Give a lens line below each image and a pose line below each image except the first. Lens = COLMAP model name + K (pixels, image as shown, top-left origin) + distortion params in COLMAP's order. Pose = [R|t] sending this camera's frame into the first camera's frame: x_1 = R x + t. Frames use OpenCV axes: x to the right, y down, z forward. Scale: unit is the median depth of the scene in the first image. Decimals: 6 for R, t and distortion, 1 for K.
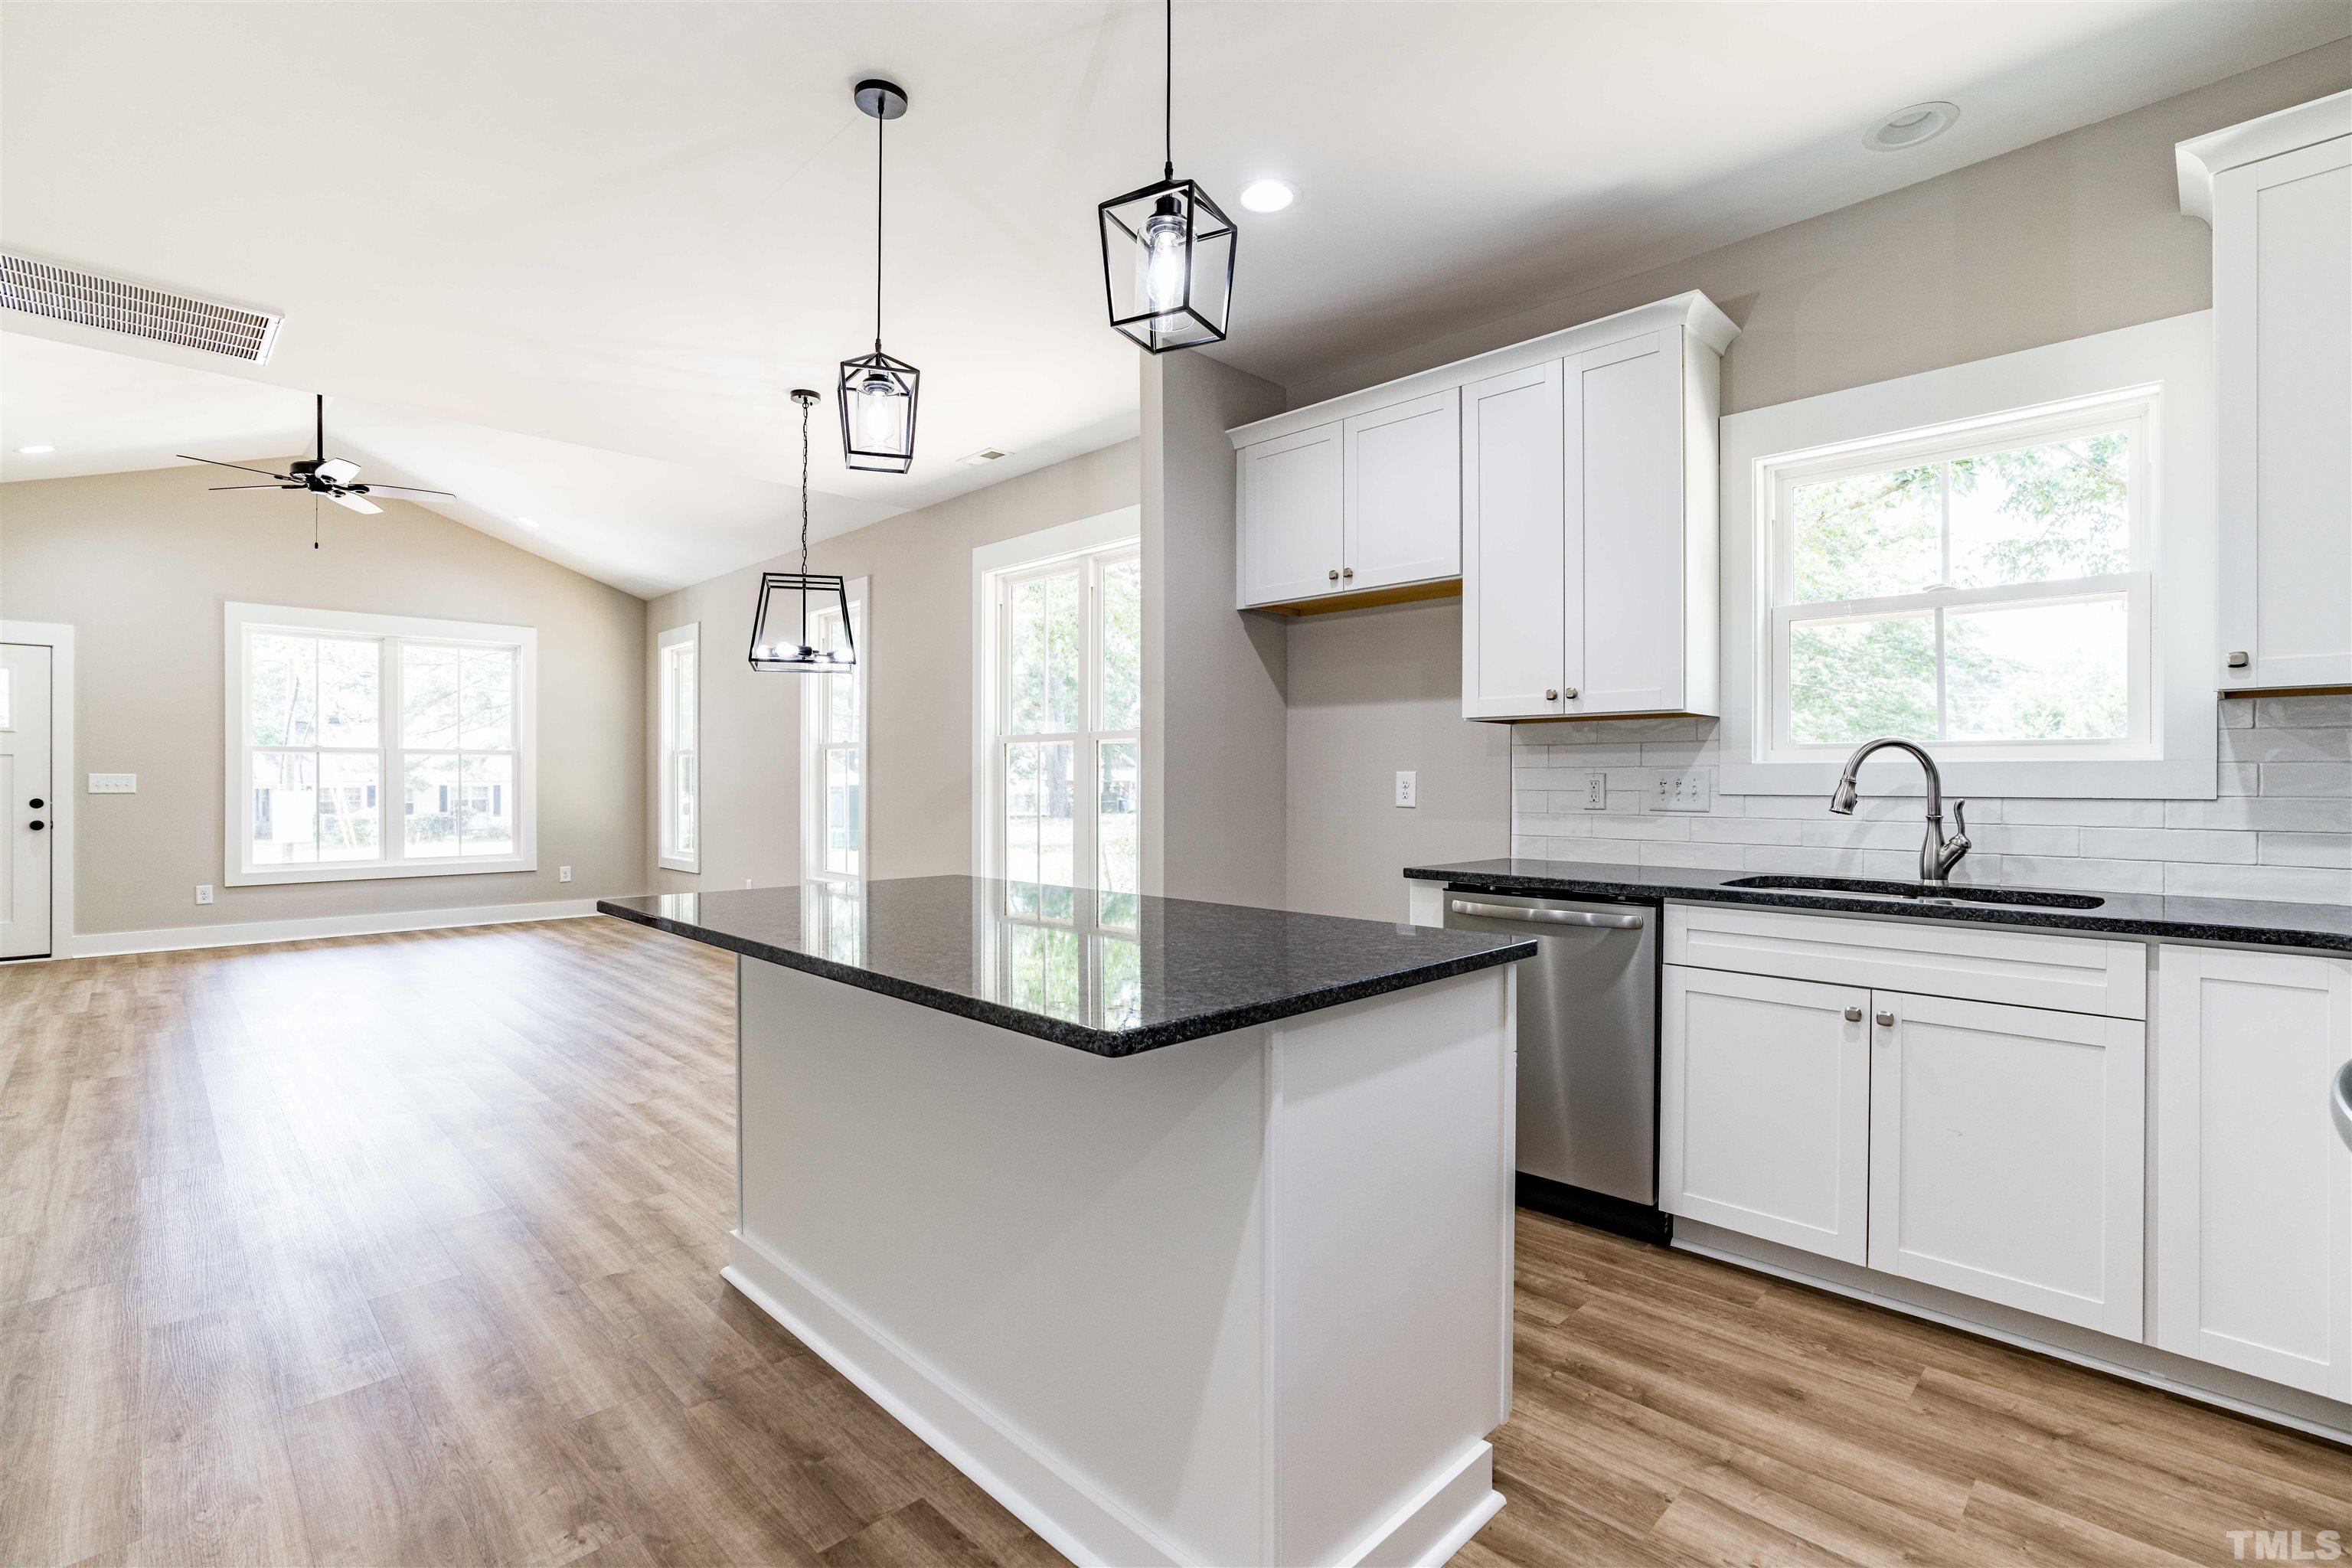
lens RADIAL K [[1074.8, 0, 1179.8], [0, 1074.8, 777.4], [0, 0, 1]] dist [-0.045176, 0.023277]
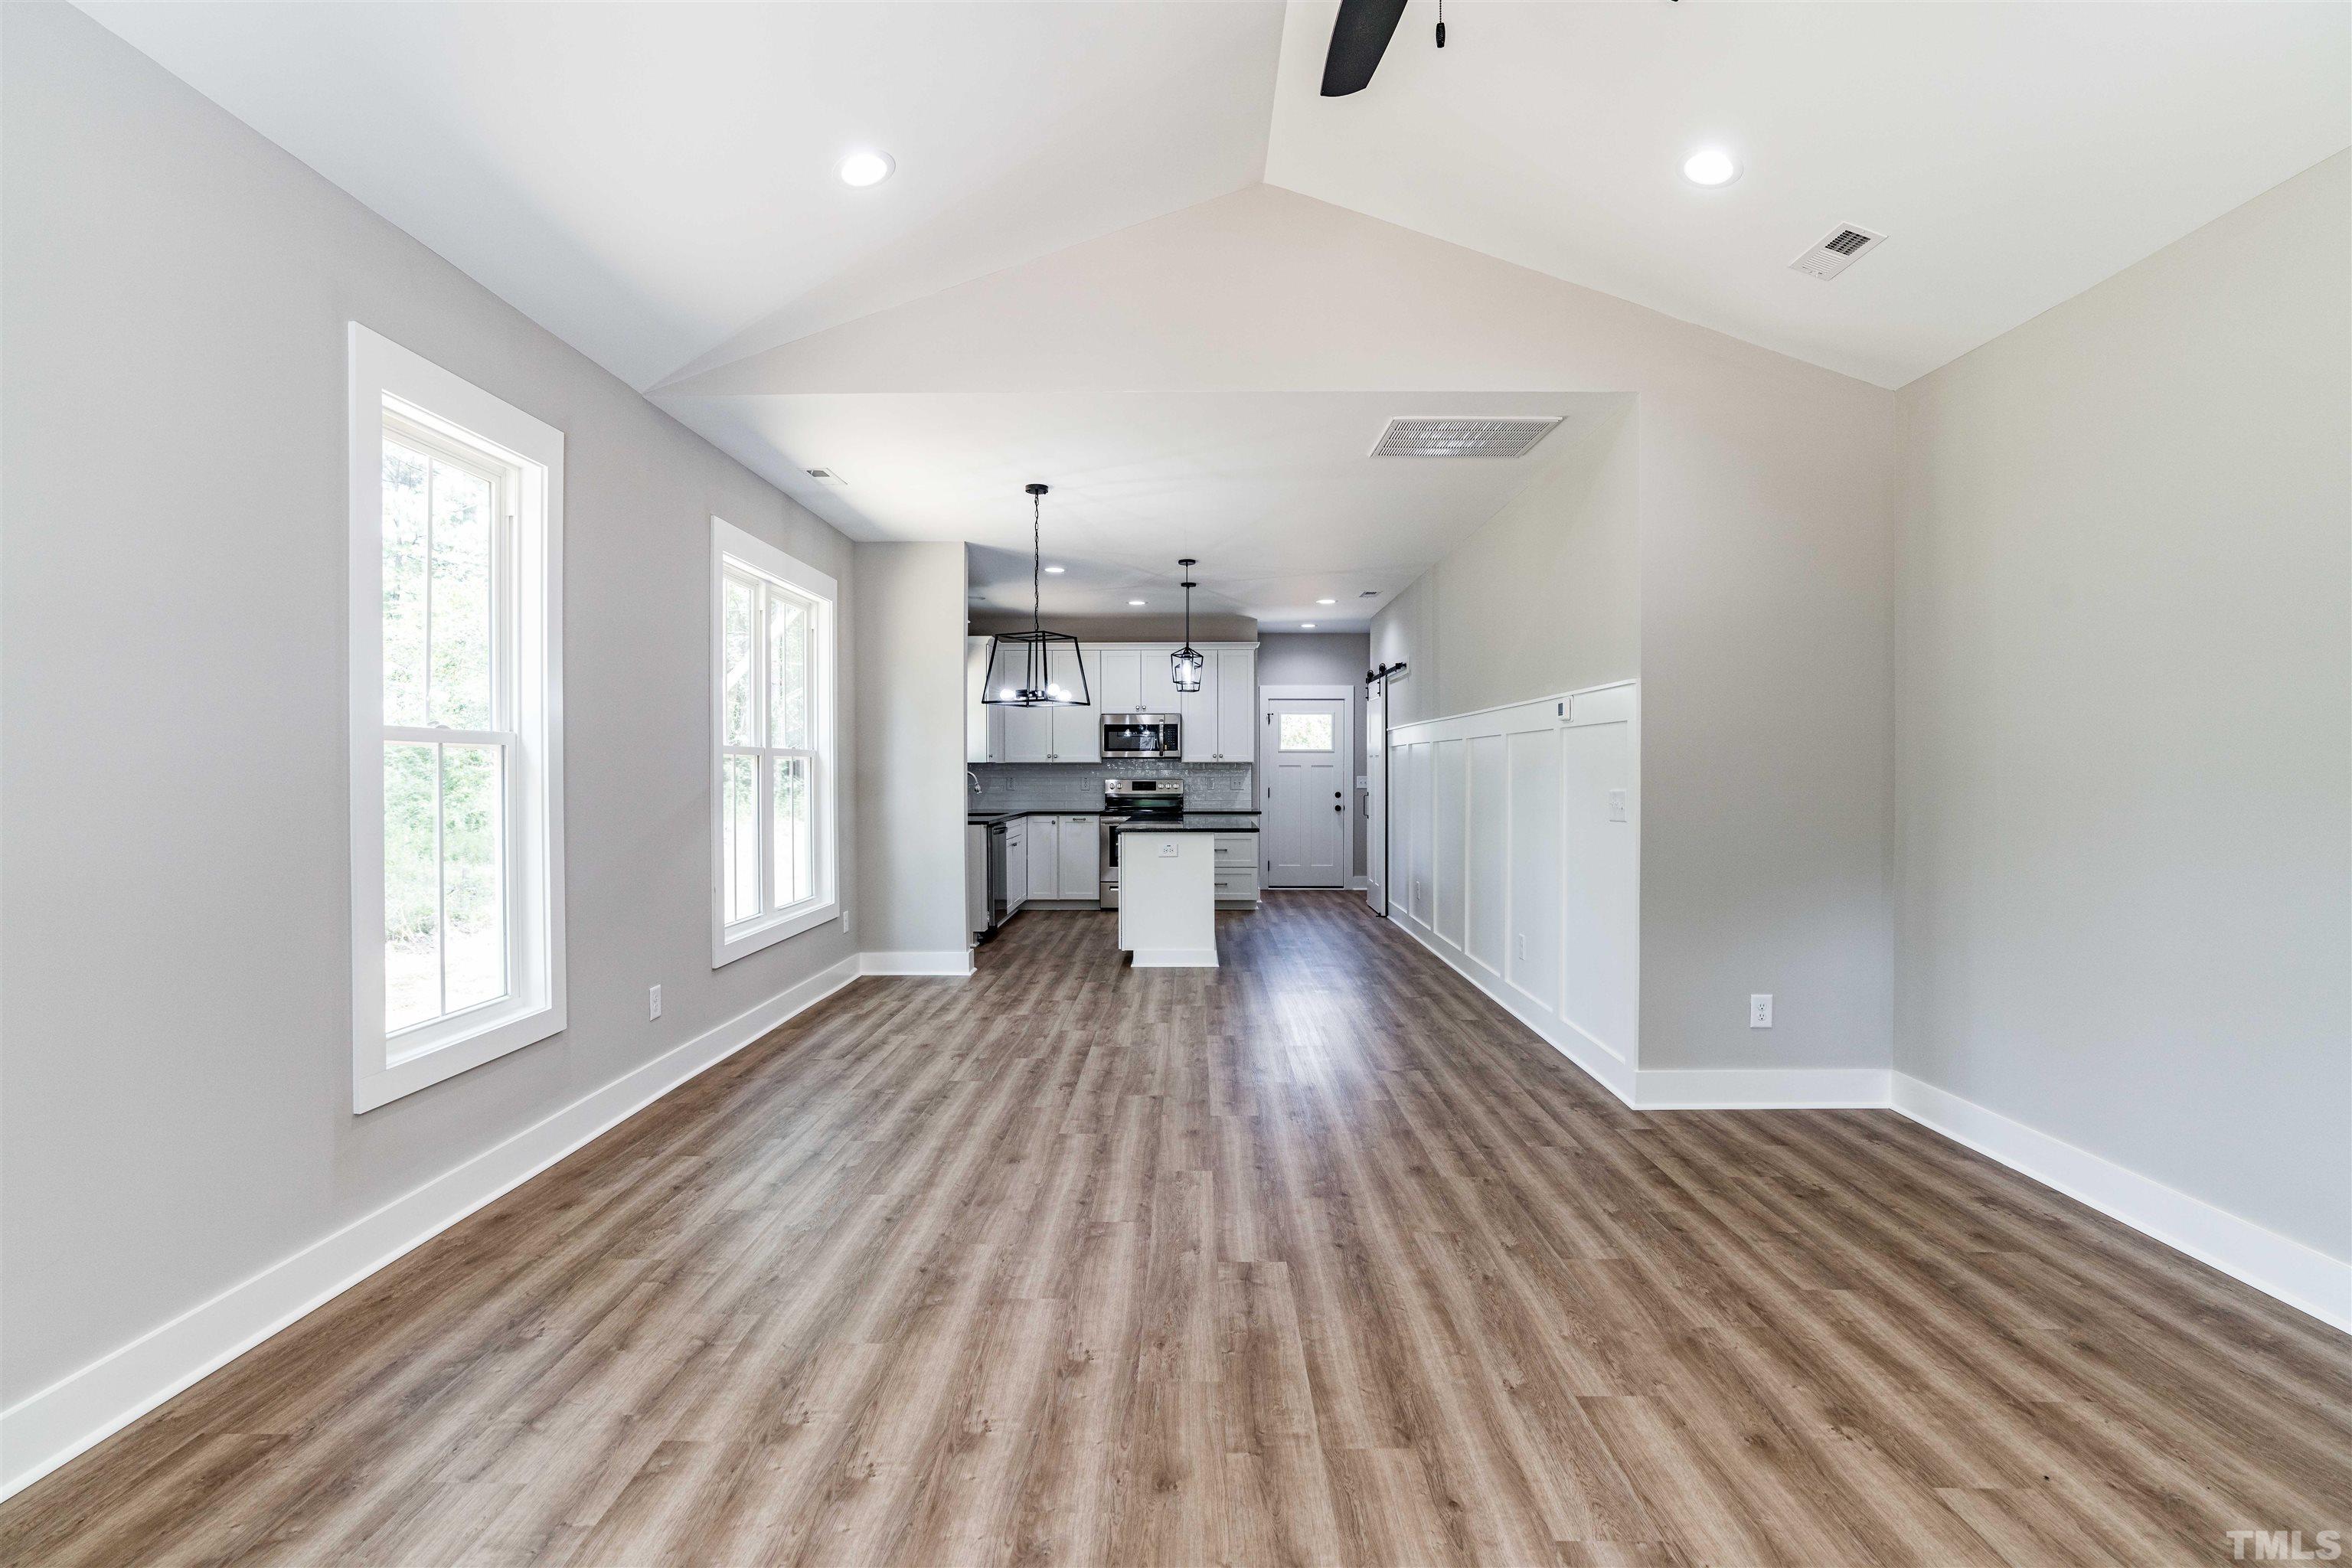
lens RADIAL K [[1074.8, 0, 1179.8], [0, 1074.8, 777.4], [0, 0, 1]] dist [-0.045176, 0.023277]
pose [[-0.701715, -0.005038, 0.712440, -1.533997], [-0.000806, 0.999980, 0.006278, -0.027752], [-0.712458, 0.003831, -0.701705, 1.978317]]
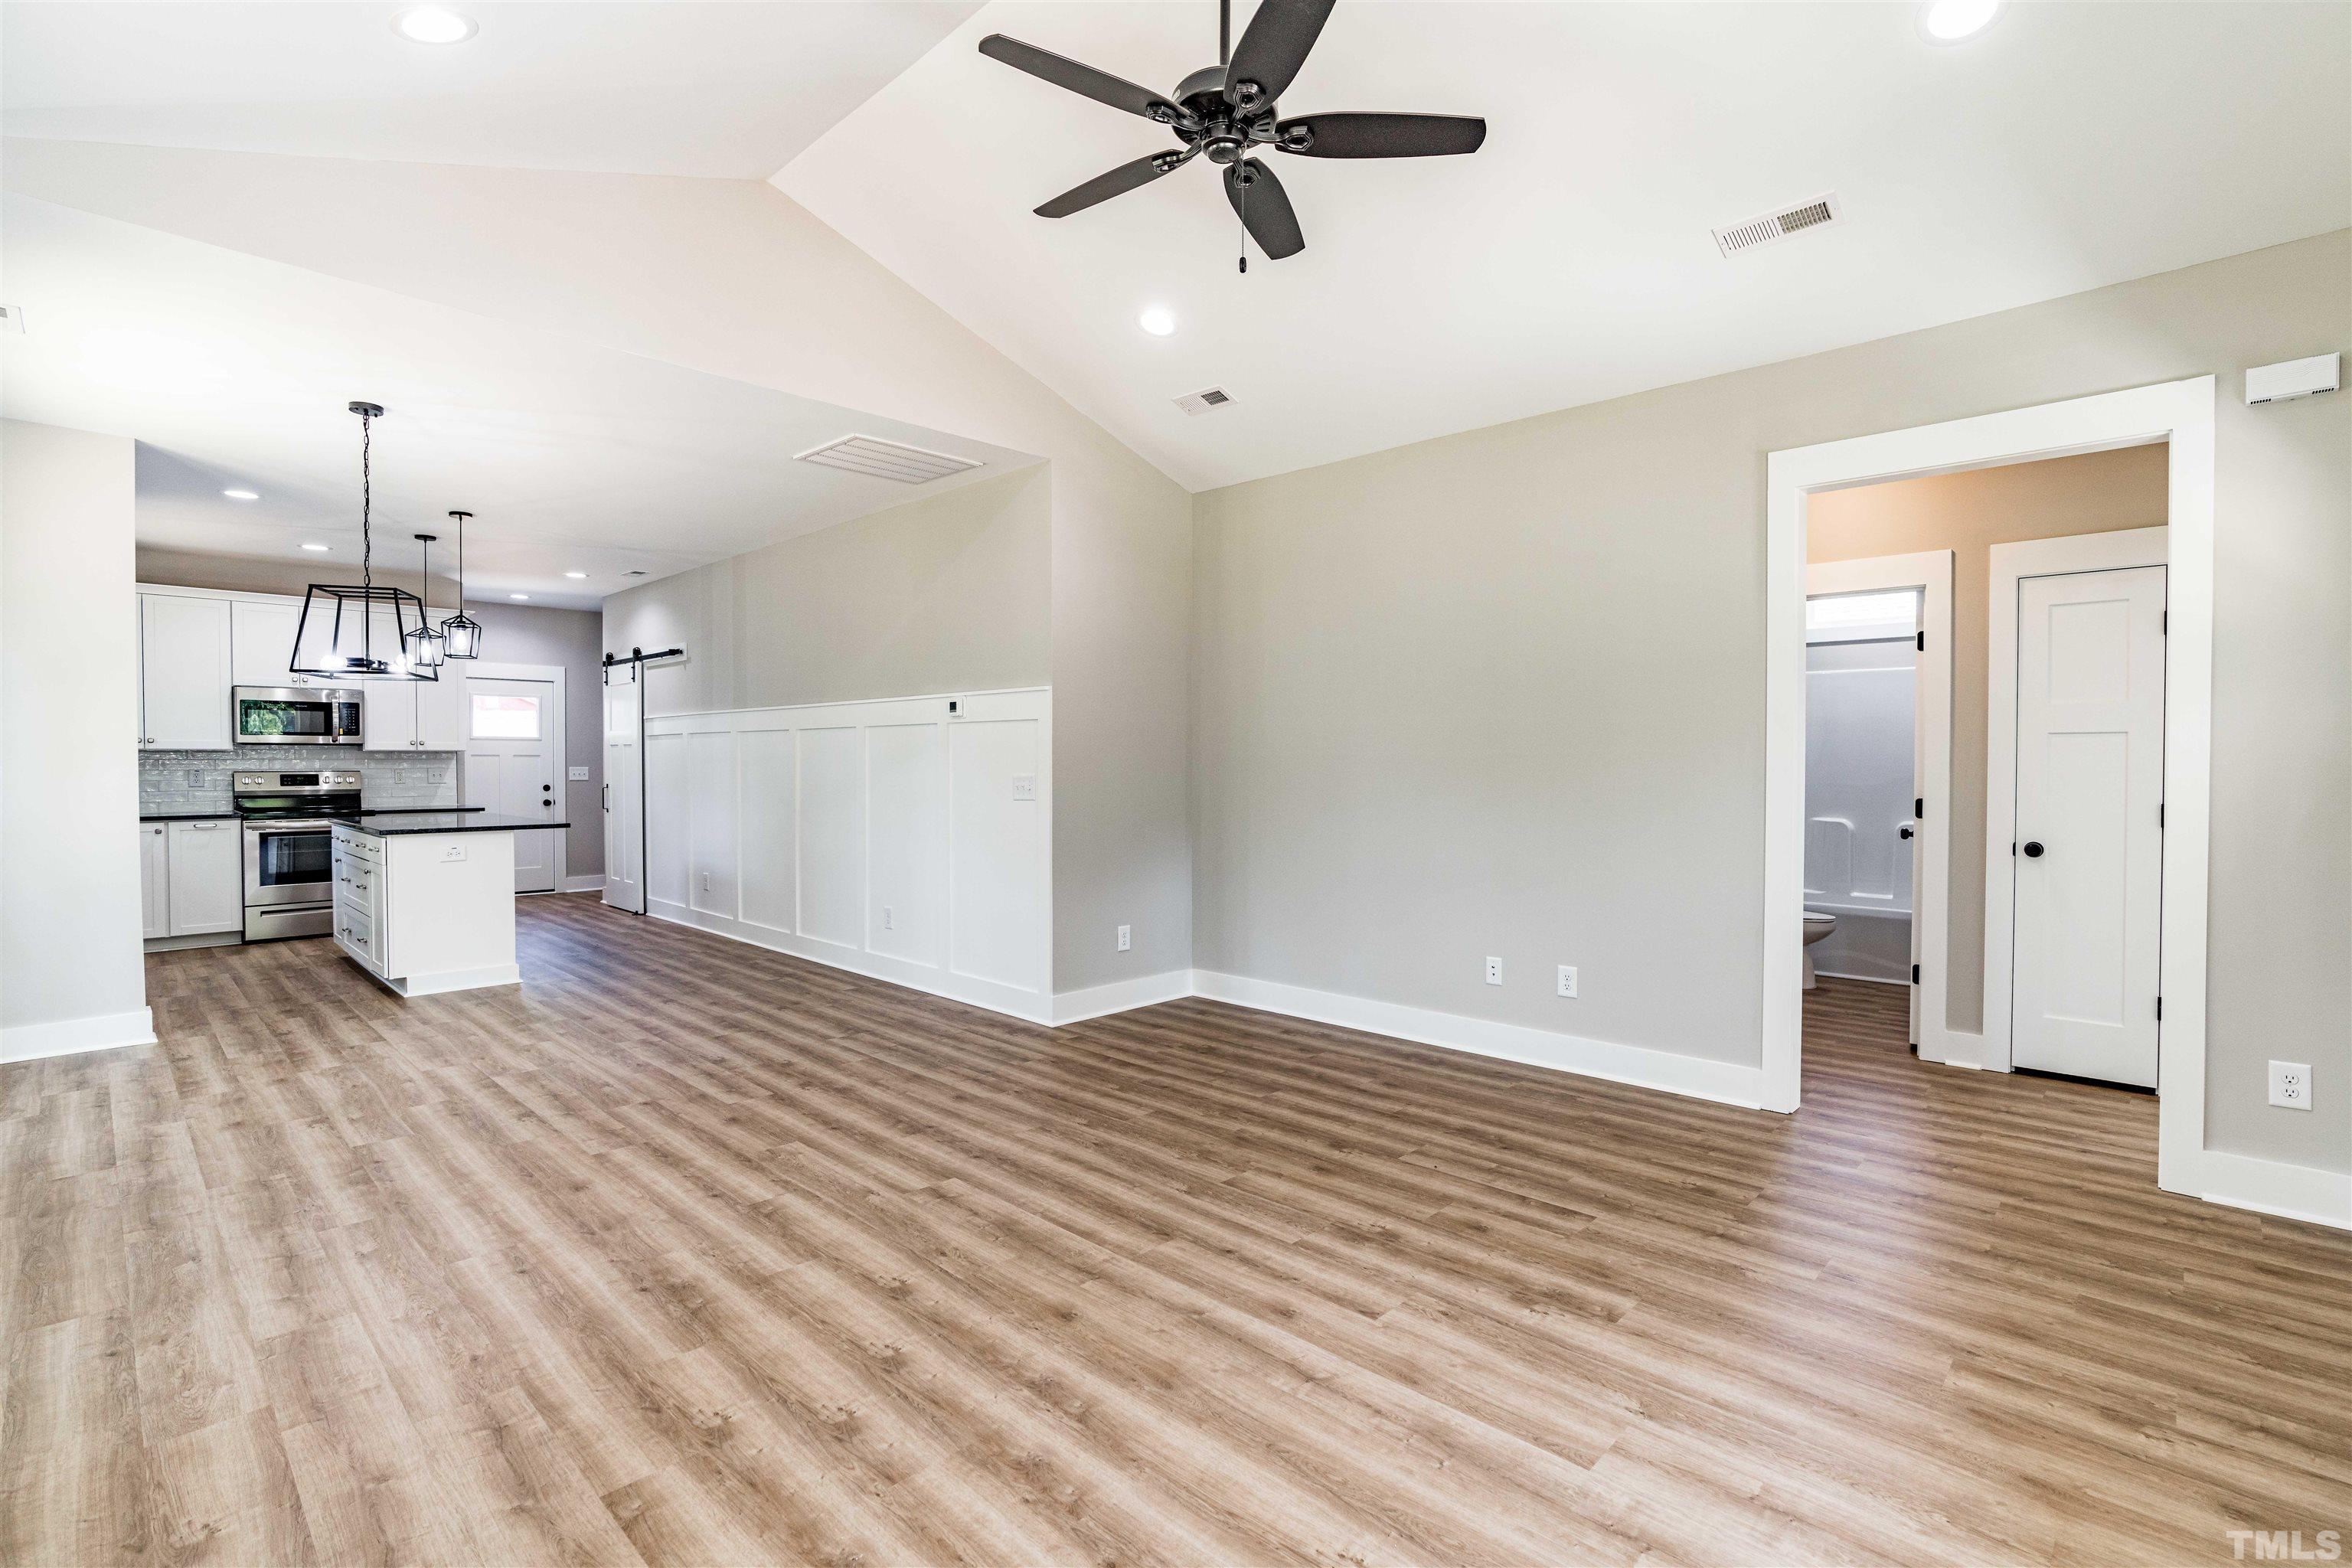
lens RADIAL K [[1082.5, 0, 1179.6], [0, 1082.5, 780.1], [0, 0, 1]] dist [-0.045272, 0.024693]
pose [[-0.999694, -0.000527, -0.024749, -1.229043], [-0.000920, 0.999873, 0.015885, -0.024116], [0.024738, 0.015903, -0.999567, 2.273123]]
